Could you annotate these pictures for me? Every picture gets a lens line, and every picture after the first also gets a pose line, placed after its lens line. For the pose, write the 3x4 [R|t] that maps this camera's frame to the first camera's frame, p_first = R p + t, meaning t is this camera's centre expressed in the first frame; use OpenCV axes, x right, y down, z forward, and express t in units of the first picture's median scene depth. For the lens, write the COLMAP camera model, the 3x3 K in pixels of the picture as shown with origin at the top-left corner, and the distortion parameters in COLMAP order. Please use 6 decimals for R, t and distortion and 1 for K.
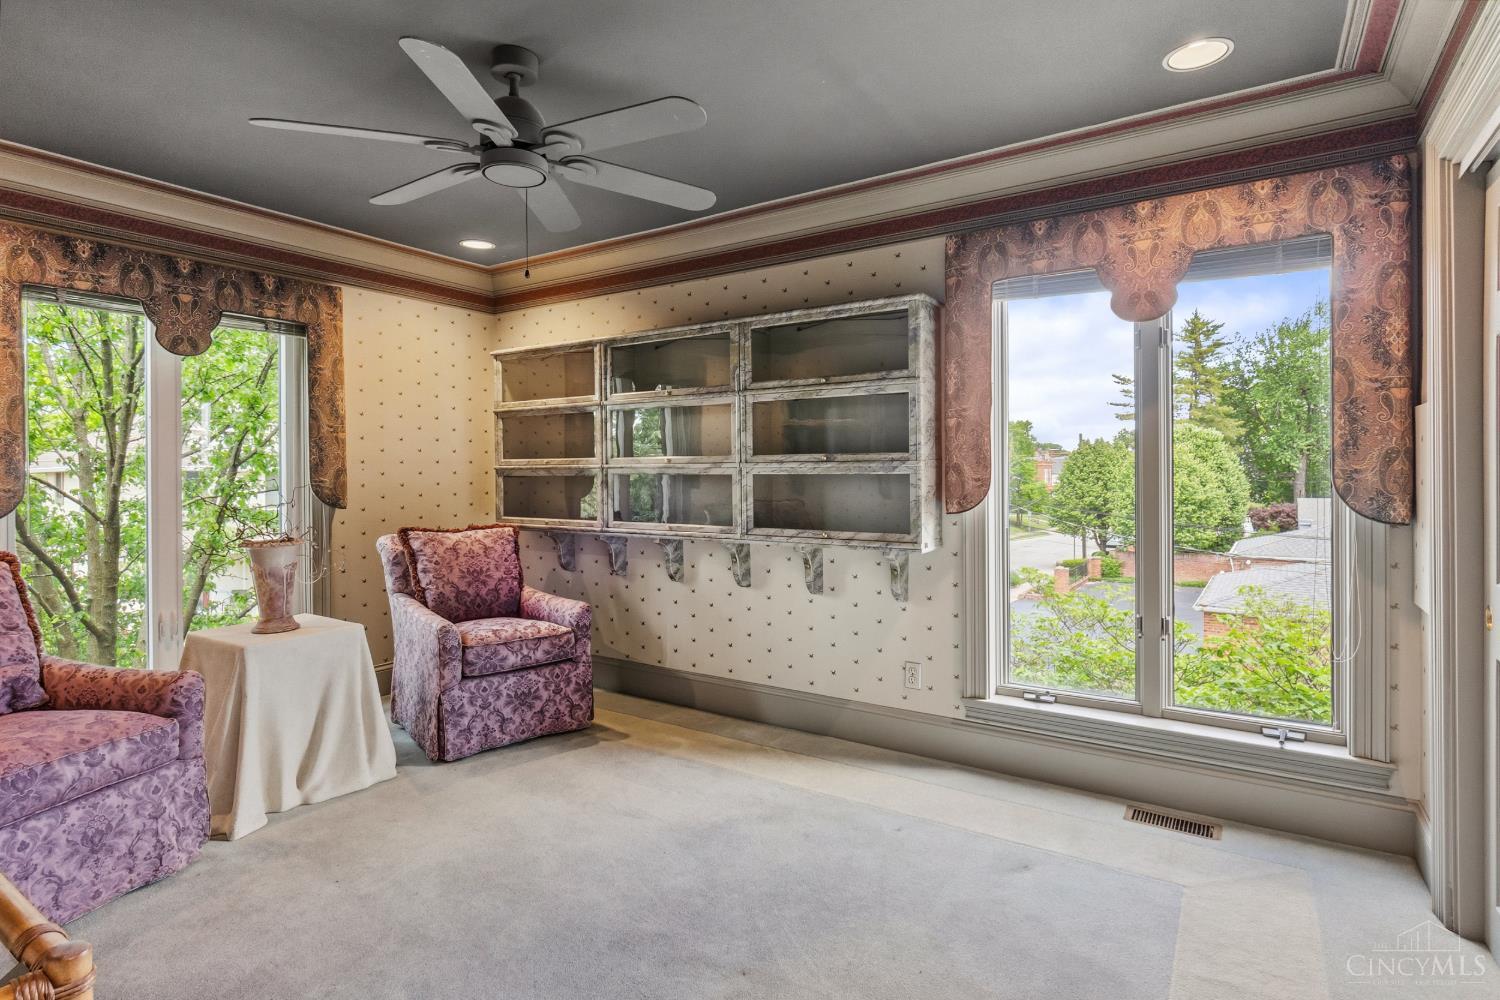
lens RADIAL K [[766.1, 0, 741.1], [0, 766.1, 478.3], [0, 0, 1]] dist [-0.003730, -0.000212]
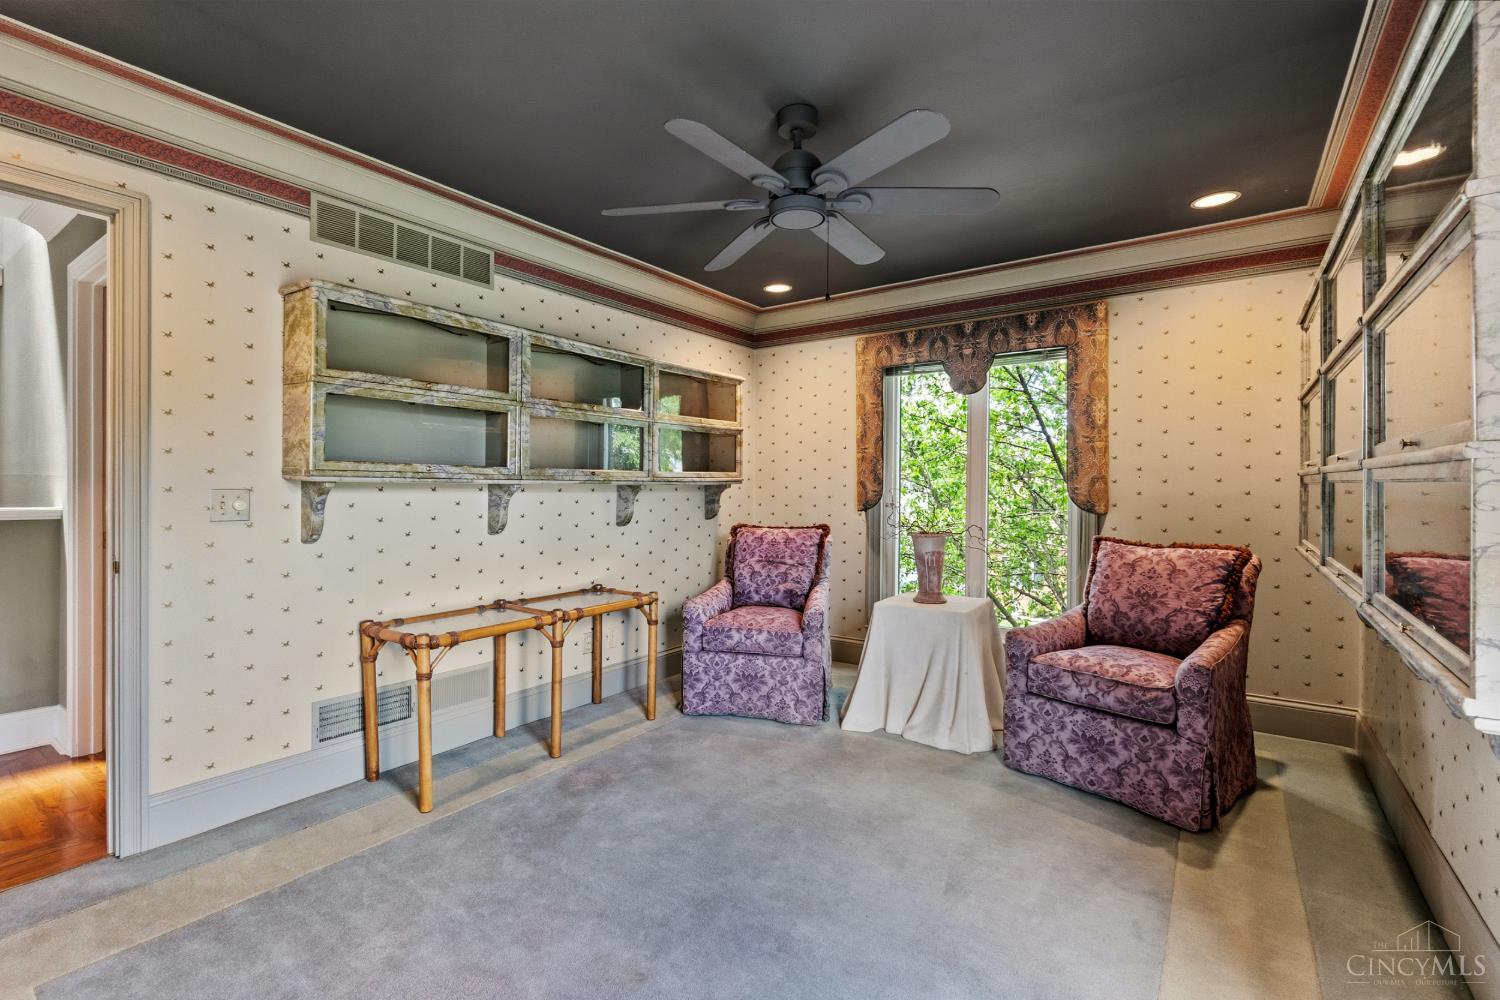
lens RADIAL K [[677.4, 0, 744.5], [0, 677.4, 491.0], [0, 0, 1]] dist [0.000311, 0.000040]
pose [[-0.034678, 0.014257, -0.999297, 0.480006], [-0.006425, 0.999874, 0.014488, -0.003483], [0.999378, 0.006923, -0.034582, 0.634255]]
